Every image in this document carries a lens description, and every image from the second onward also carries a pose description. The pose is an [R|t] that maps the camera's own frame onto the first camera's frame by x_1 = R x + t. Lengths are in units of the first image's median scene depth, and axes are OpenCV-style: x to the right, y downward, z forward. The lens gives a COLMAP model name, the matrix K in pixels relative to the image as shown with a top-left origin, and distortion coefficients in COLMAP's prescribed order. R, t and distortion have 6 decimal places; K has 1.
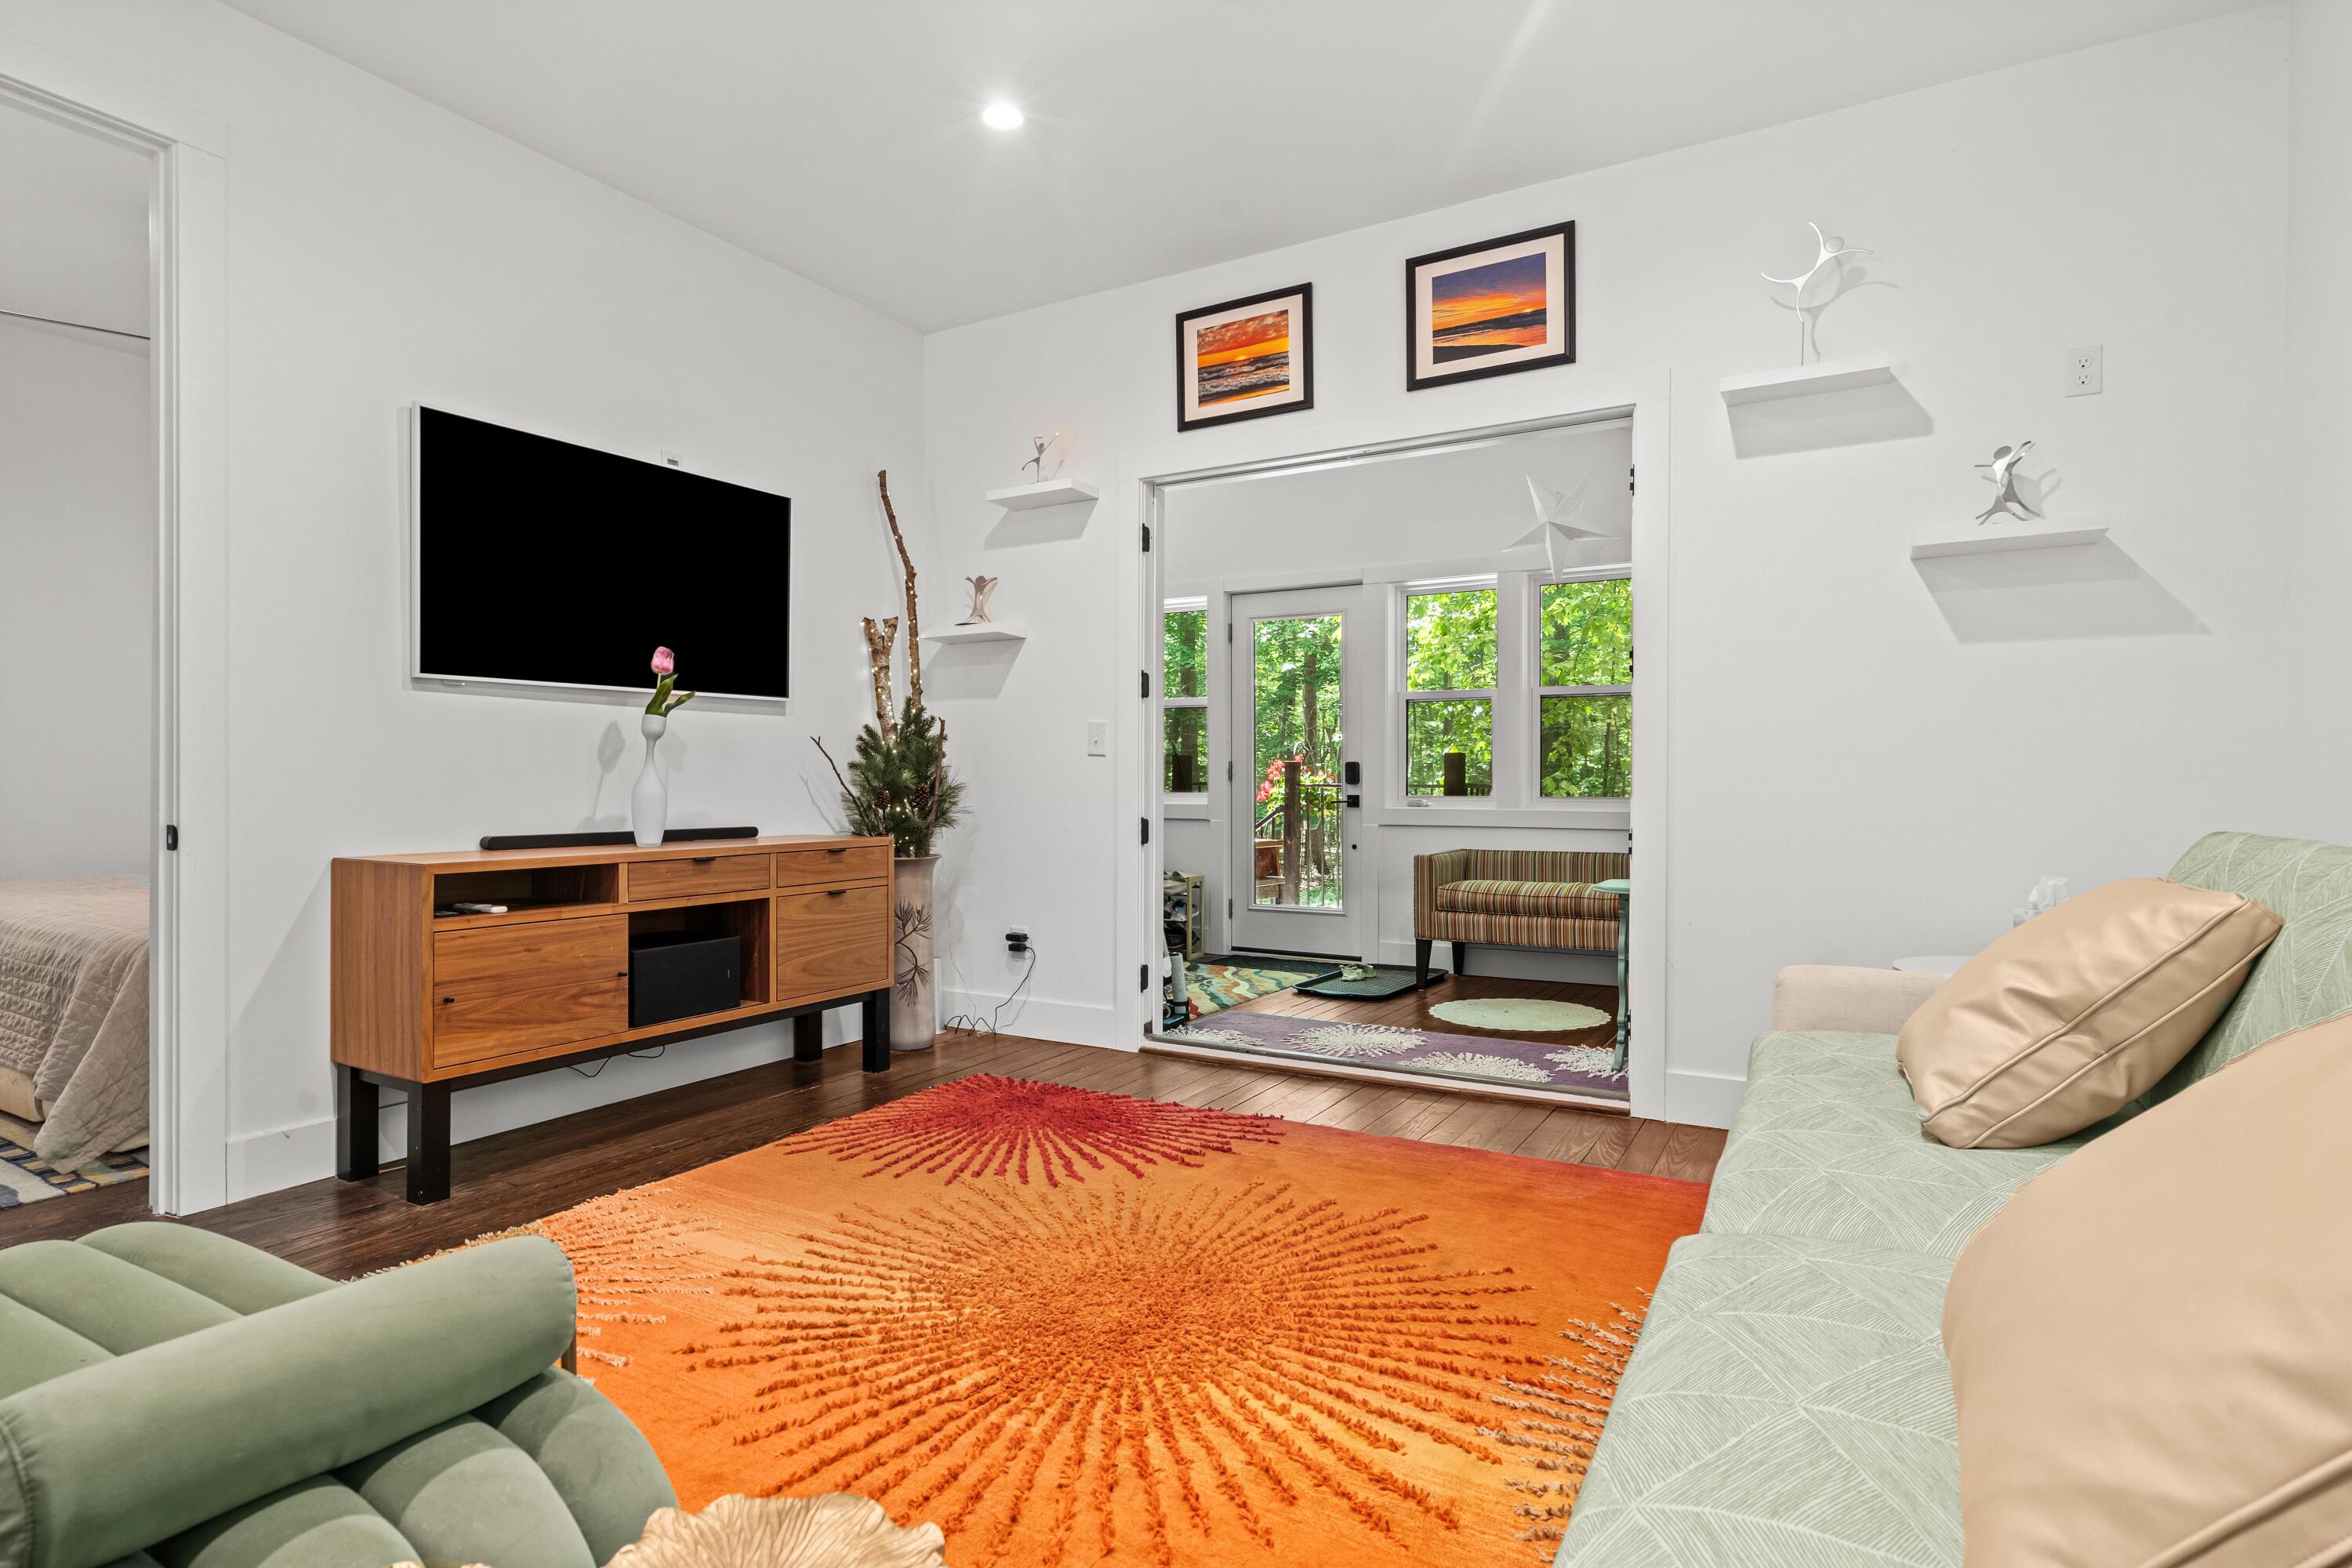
lens RADIAL K [[1215.5, 0, 1162.6], [0, 1215.5, 776.6], [0, 0, 1]] dist [-0.001698, 0.004981]
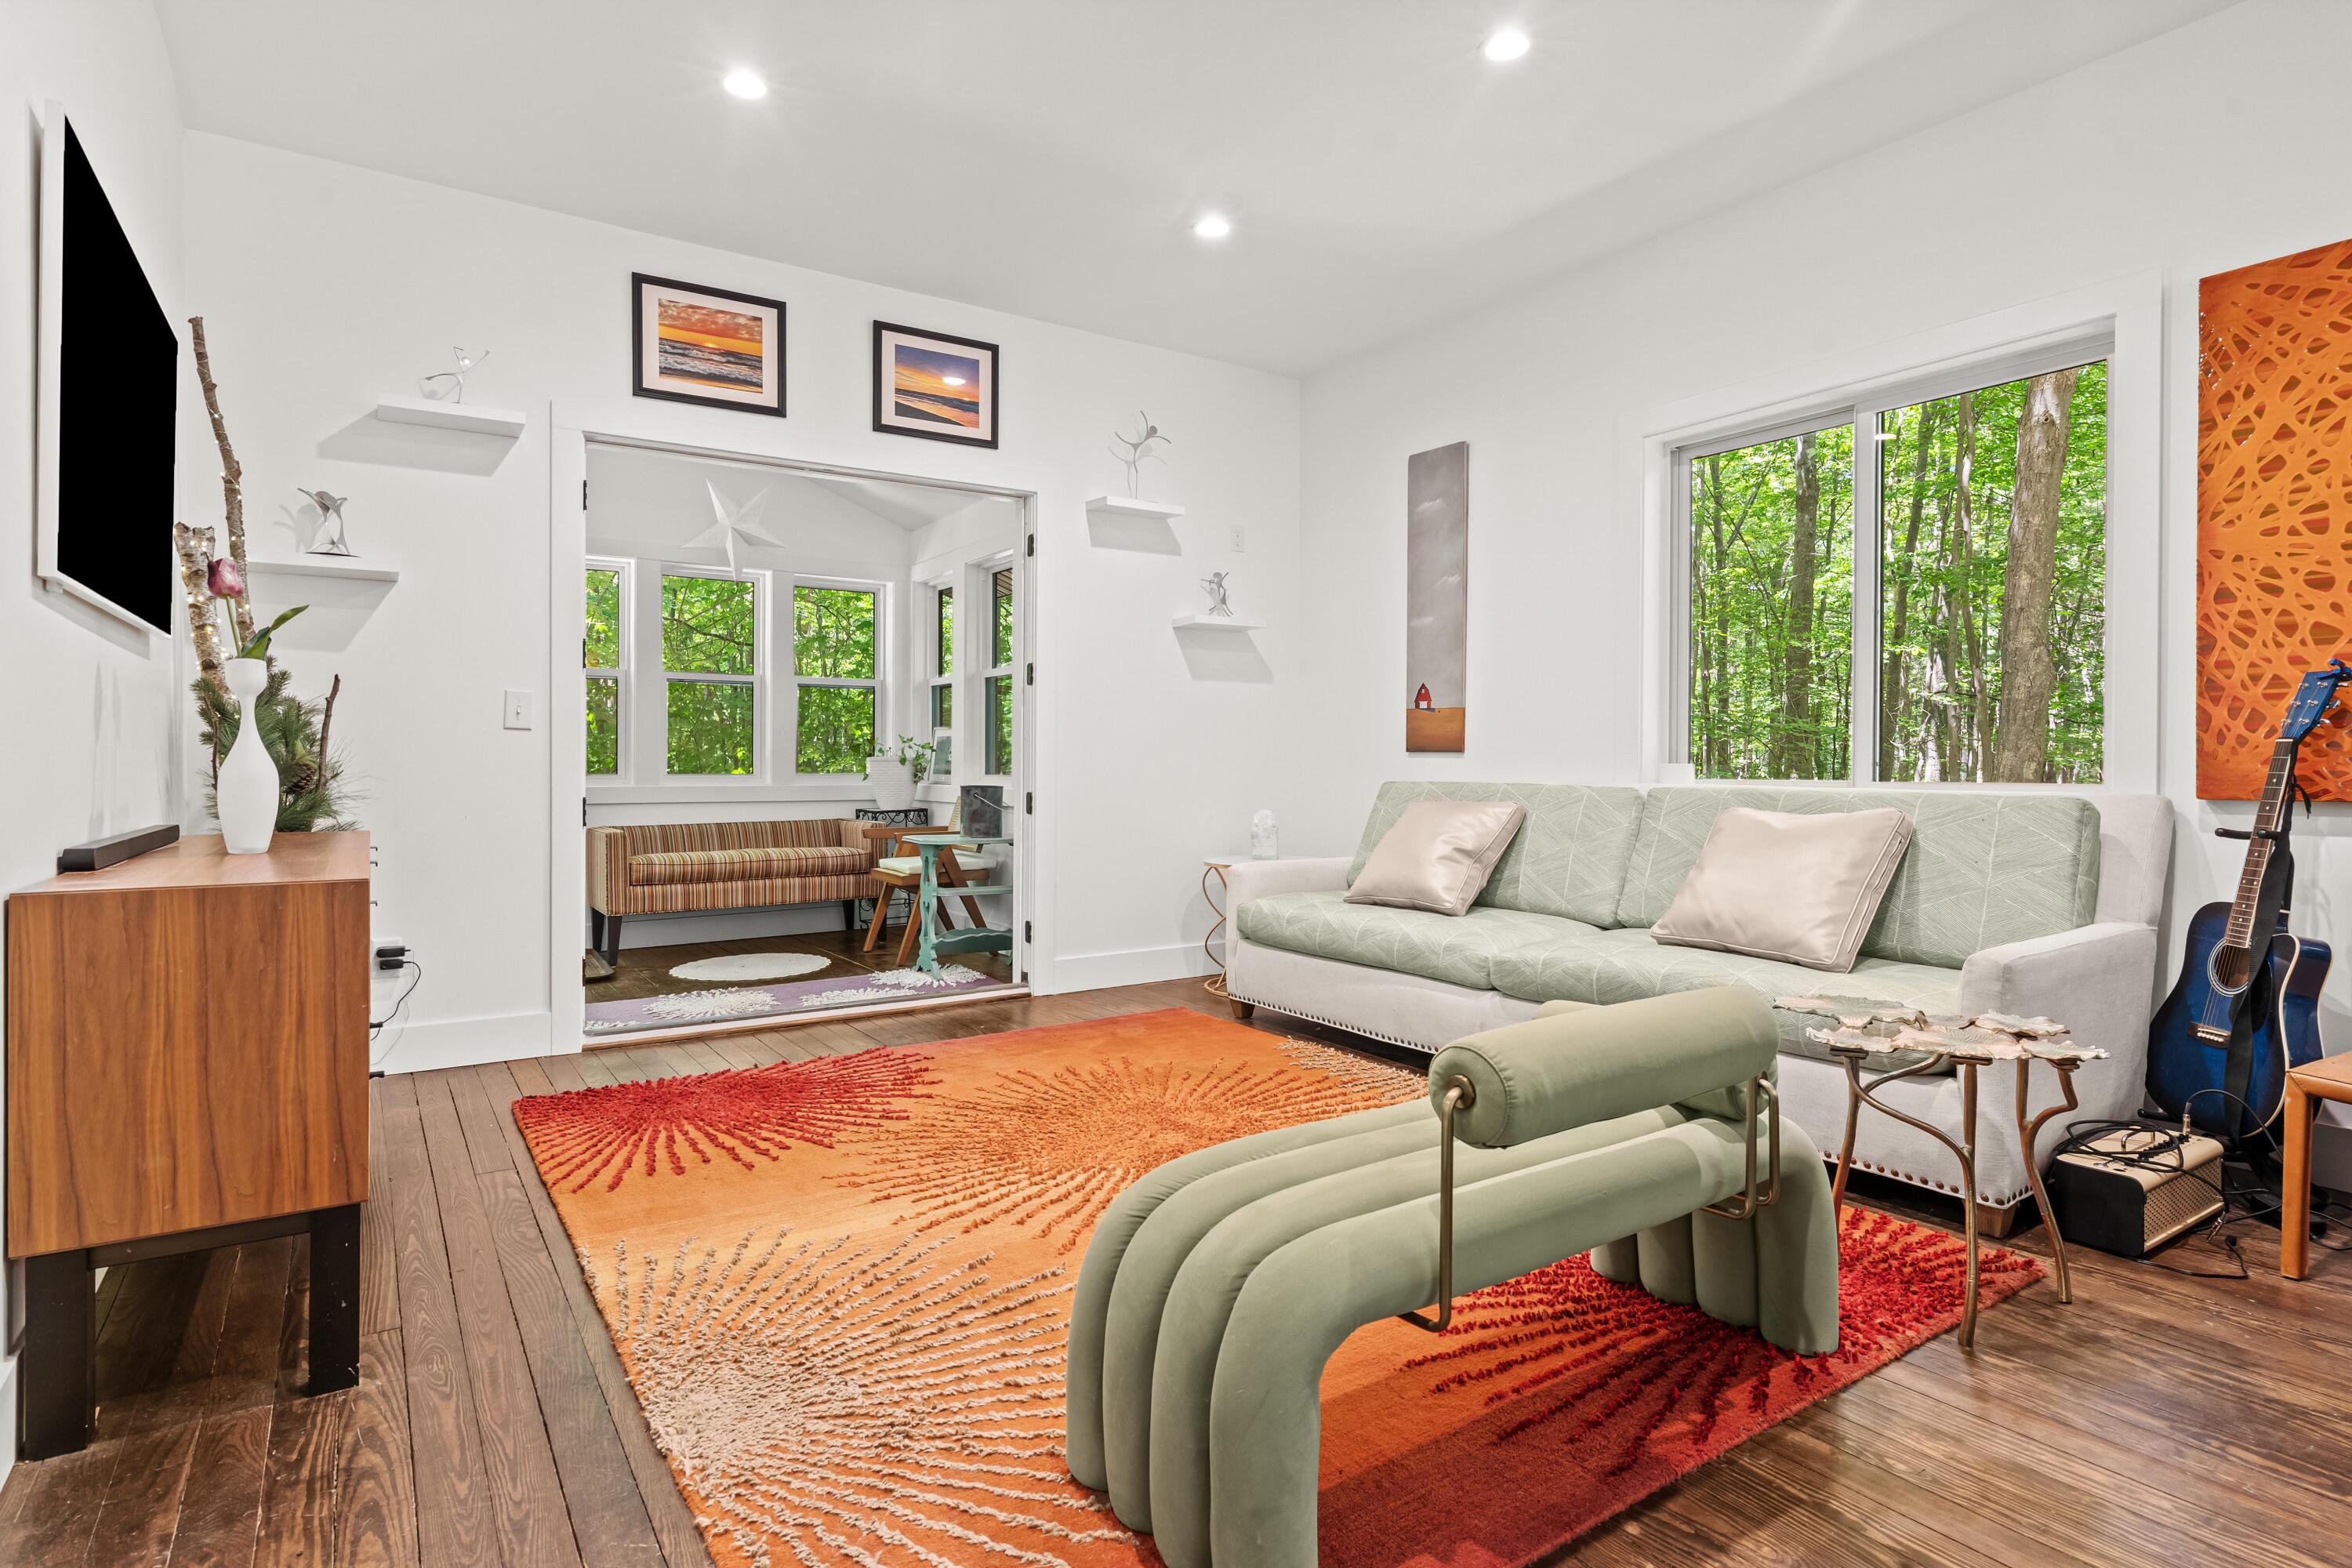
lens RADIAL K [[1215.5, 0, 1163.2], [0, 1215.5, 767.9], [0, 0, 1]] dist [-0.001698, 0.004981]
pose [[0.438764, -0.004863, 0.898589, -0.743938], [-0.003879, 0.999966, 0.007306, 0.002690], [-0.898594, -0.006691, 0.438731, 0.221989]]
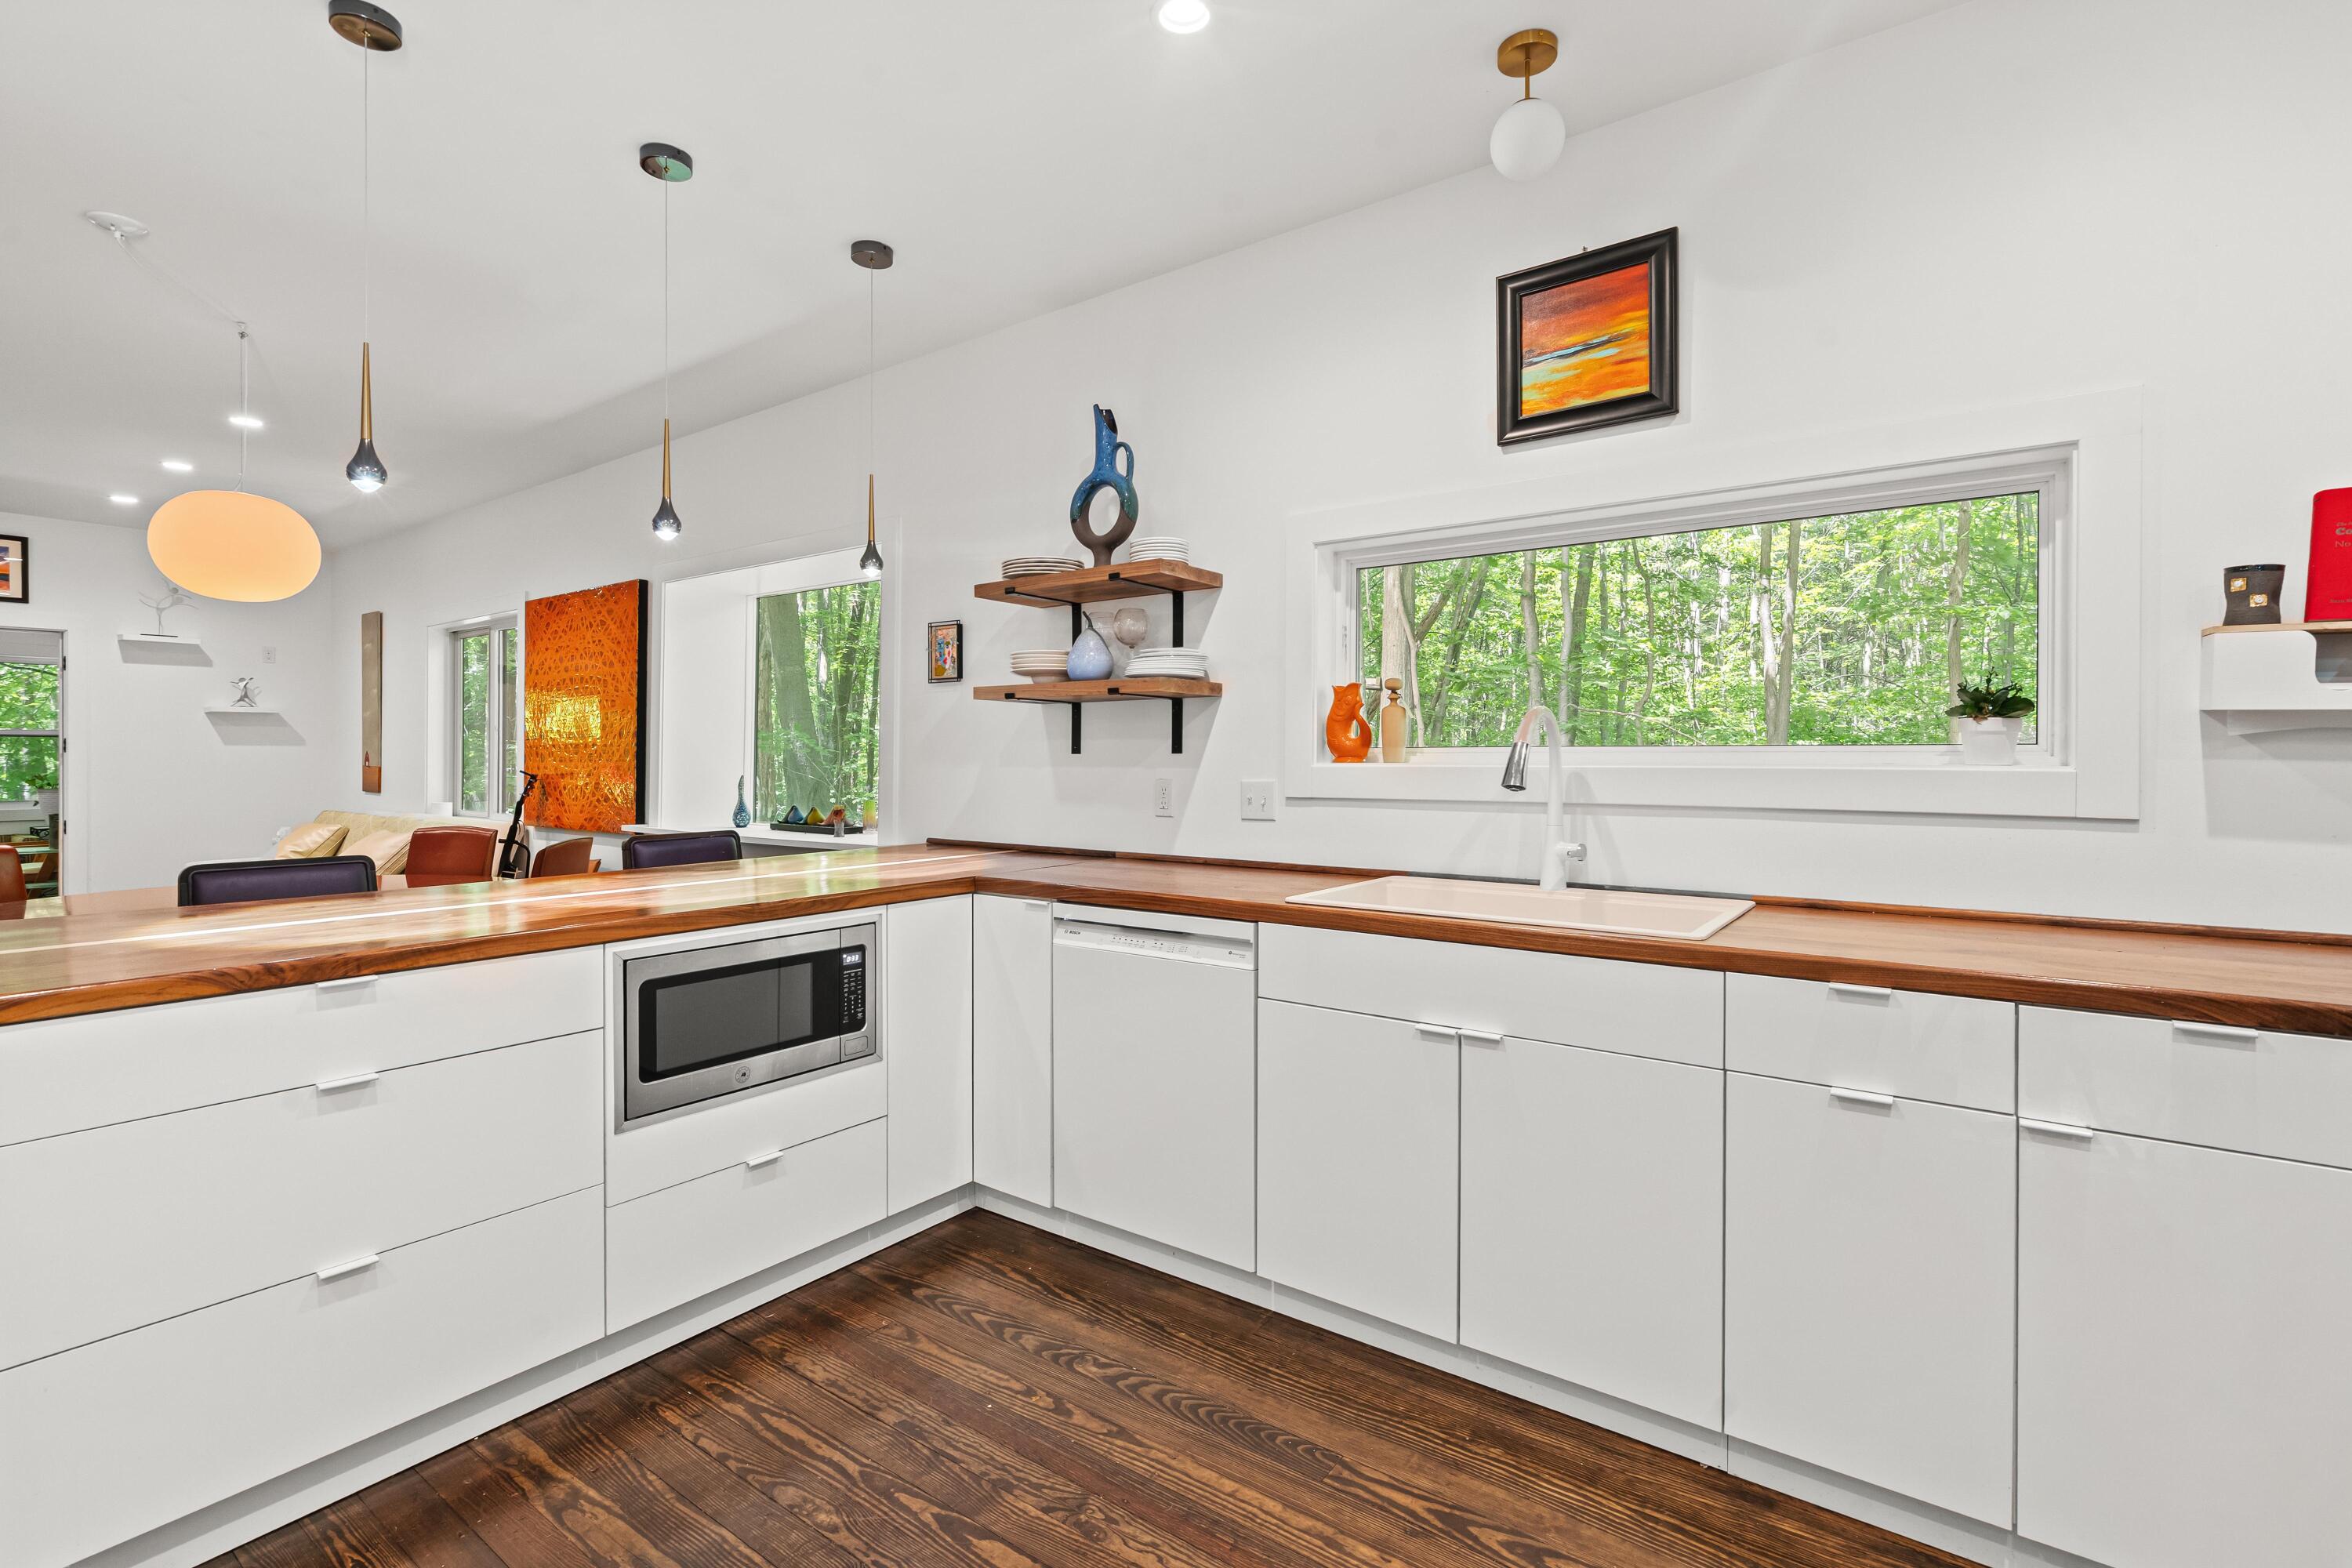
lens RADIAL K [[1079.0, 0, 1161.6], [0, 1079.0, 764.6], [0, 0, 1]] dist [-0.007810, 0.003427]
pose [[0.115267, -0.009531, 0.993289, -1.214933], [-0.005765, 0.999931, 0.010264, -0.083647], [-0.993318, -0.006909, 0.115204, -1.110034]]
